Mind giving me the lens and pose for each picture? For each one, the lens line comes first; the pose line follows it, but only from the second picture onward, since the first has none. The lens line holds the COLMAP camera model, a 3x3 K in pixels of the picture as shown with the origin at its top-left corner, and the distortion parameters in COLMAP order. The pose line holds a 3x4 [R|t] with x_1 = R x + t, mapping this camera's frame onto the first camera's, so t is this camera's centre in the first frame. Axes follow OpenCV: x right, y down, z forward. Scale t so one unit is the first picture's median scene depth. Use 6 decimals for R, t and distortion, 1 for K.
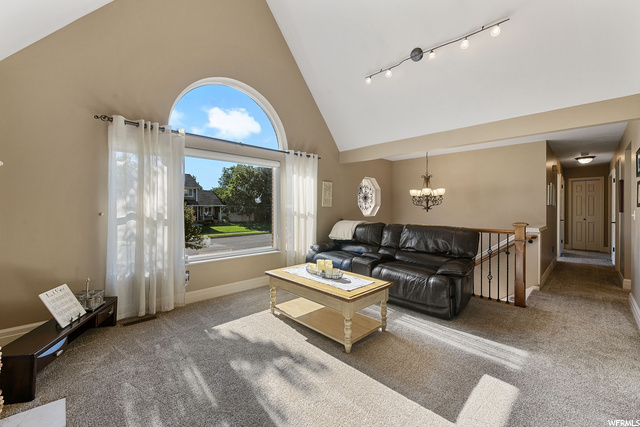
lens RADIAL K [[268.1, 0, 316.1], [0, 268.1, 206.3], [0, 0, 1]] dist [-0.000528, -0.000255]
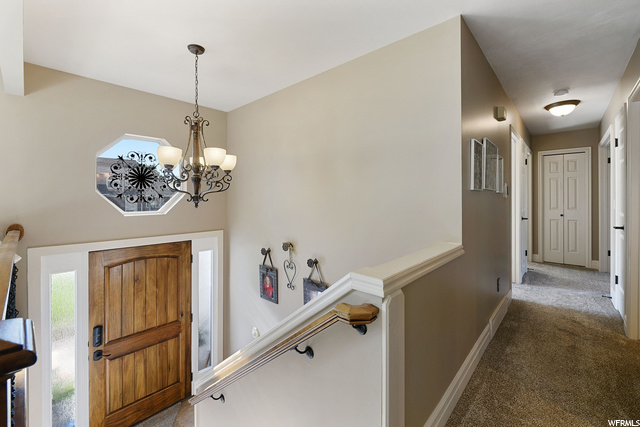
lens RADIAL K [[272.3, 0, 321.7], [0, 272.3, 196.8], [0, 0, 1]] dist [0.000235, -0.000056]
pose [[0.998189, -0.002309, 0.060109, 0.422652], [0.002304, 0.999997, 0.000147, 0.002083], [-0.060109, -0.000008, 0.998192, 0.417213]]
